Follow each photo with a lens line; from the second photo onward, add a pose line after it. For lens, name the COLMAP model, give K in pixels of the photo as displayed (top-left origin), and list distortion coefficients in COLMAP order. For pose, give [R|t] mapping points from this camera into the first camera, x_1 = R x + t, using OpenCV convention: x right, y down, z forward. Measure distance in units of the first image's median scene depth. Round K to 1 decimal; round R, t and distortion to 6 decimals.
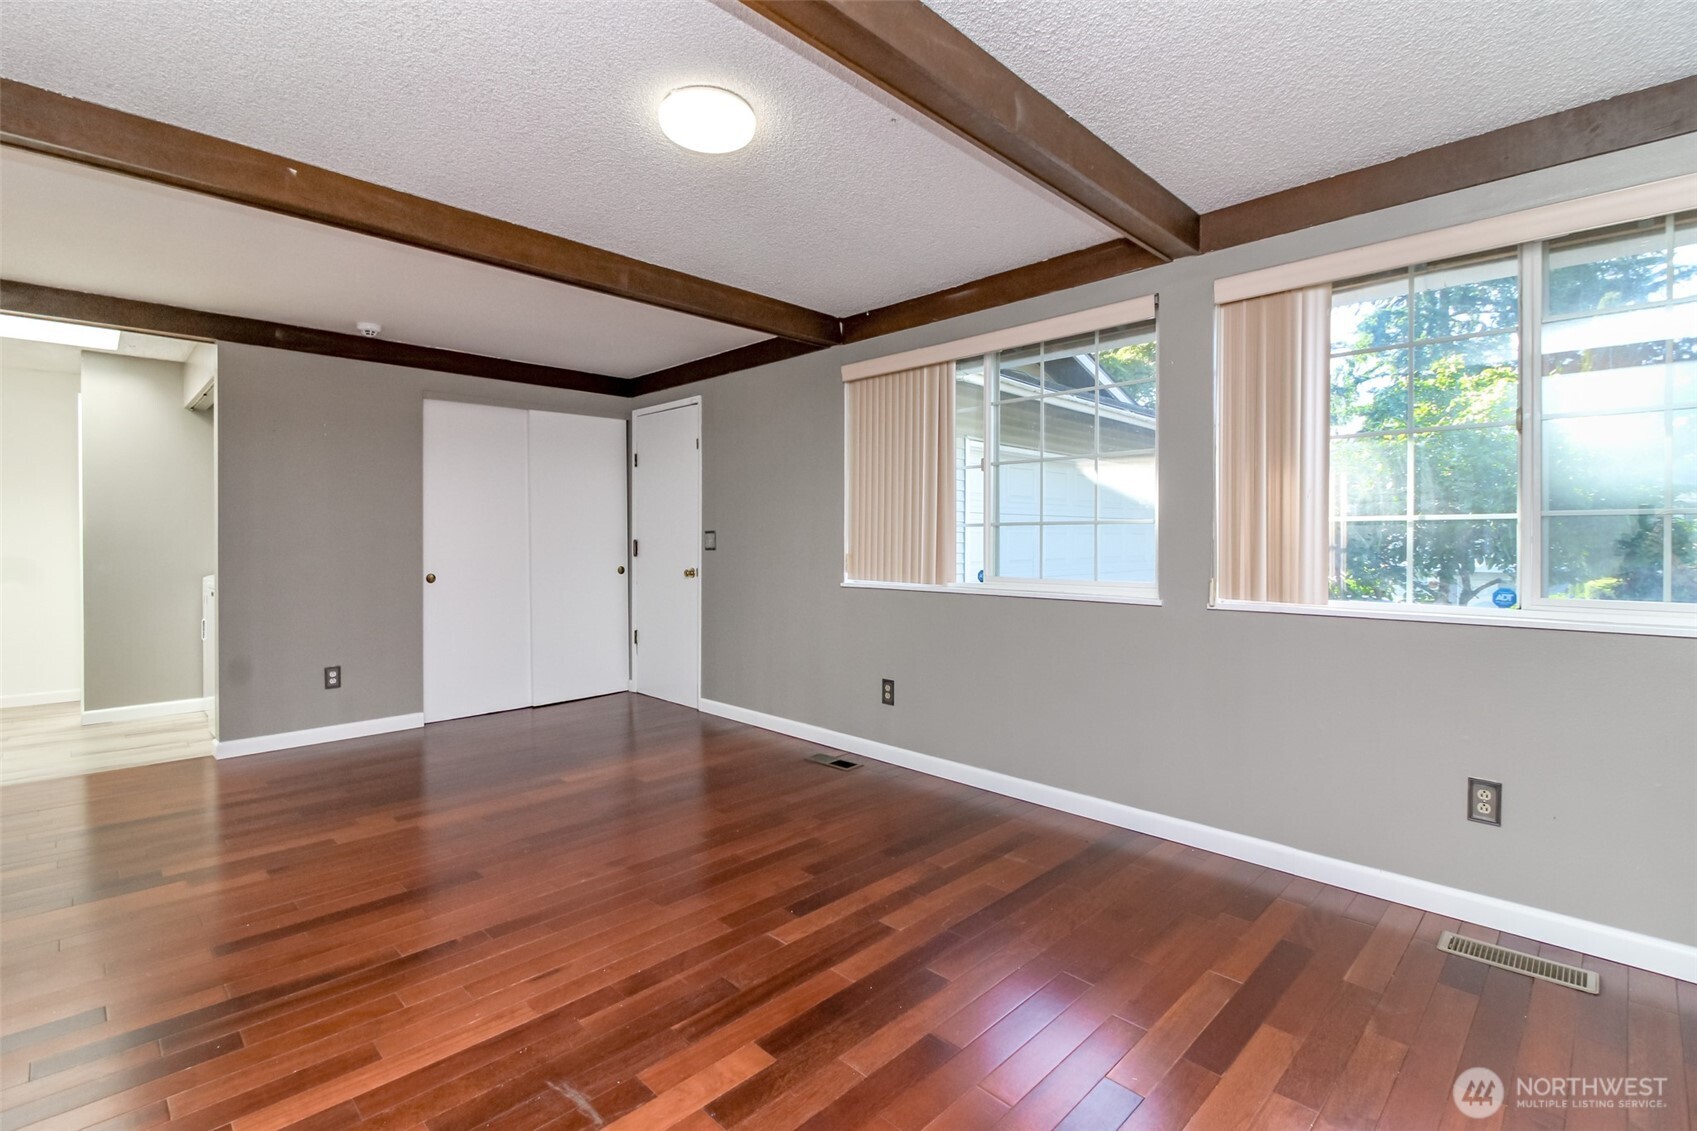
lens RADIAL K [[774.9, 0, 843.0], [0, 774.9, 557.0], [0, 0, 1]] dist [0.014055, -0.008920]
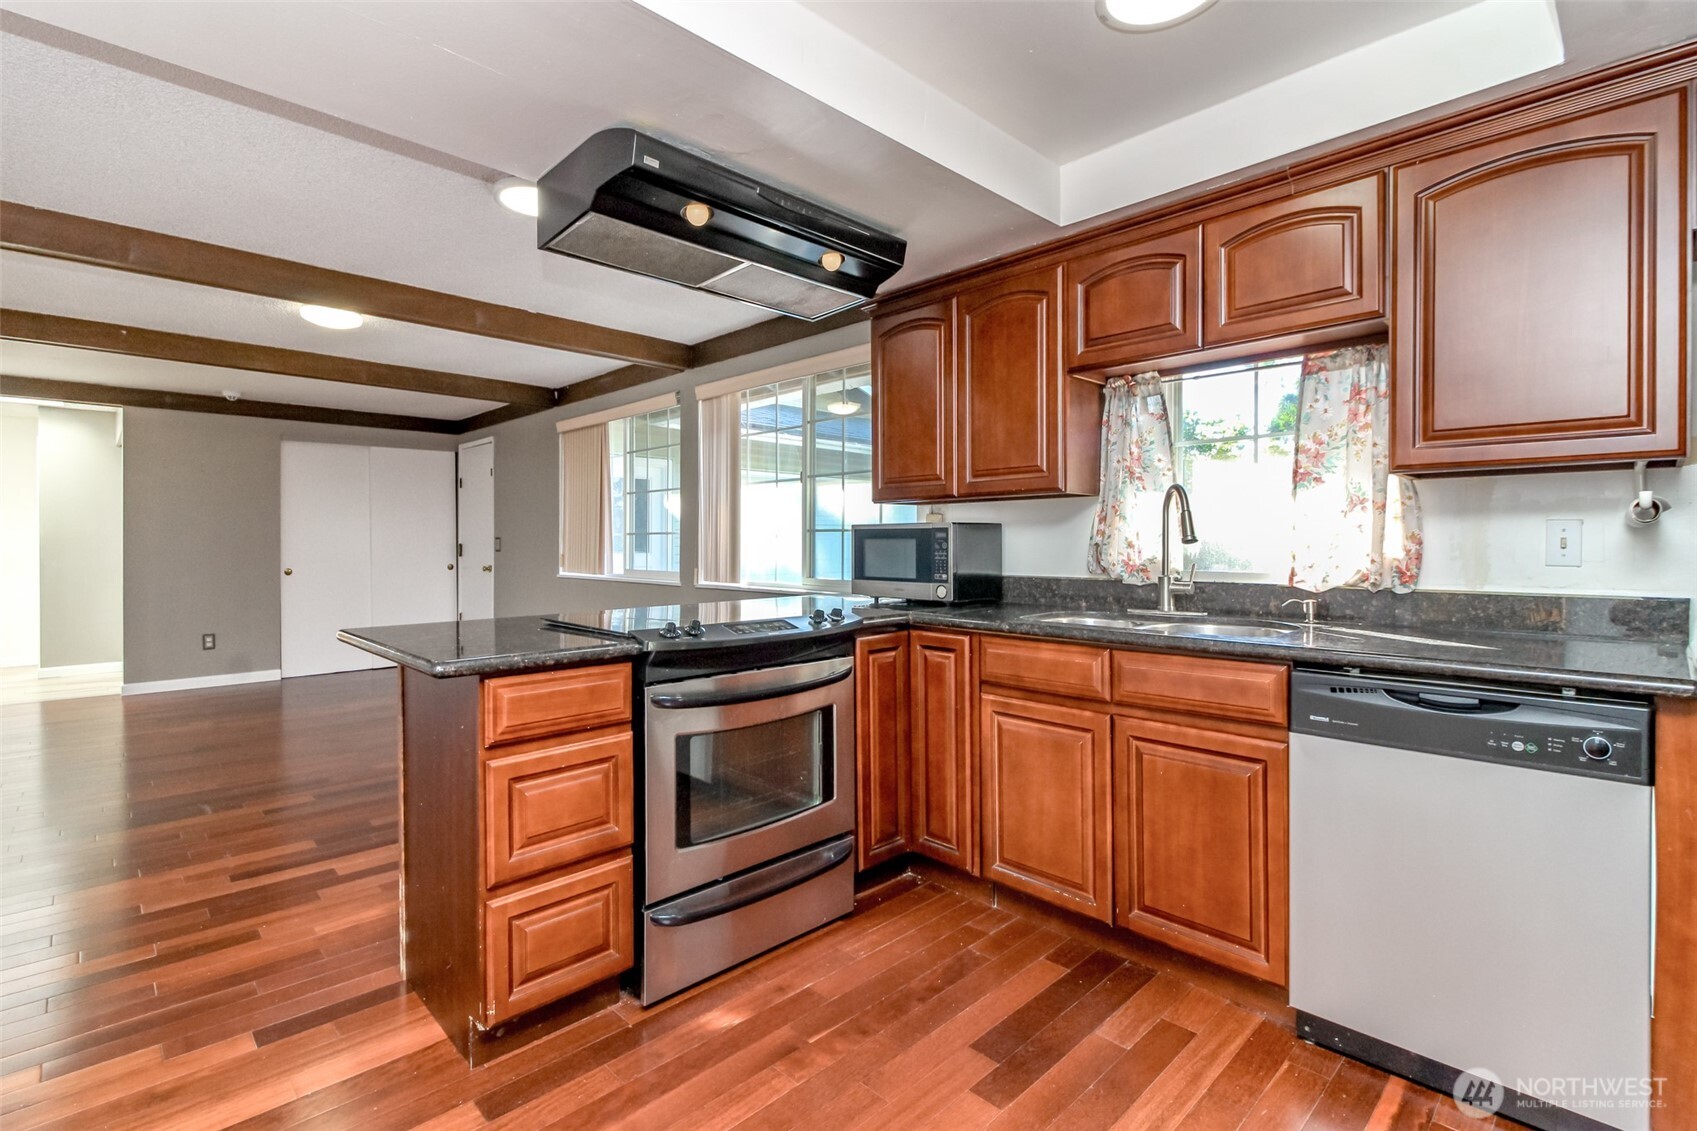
lens RADIAL K [[774.9, 0, 835.7], [0, 774.9, 557.2], [0, 0, 1]] dist [0.014055, -0.008920]
pose [[0.999952, 0.000520, -0.009815, 0.449924], [-0.000588, 0.999976, -0.006942, 0.010939], [0.009811, 0.006948, 0.999928, -0.361912]]
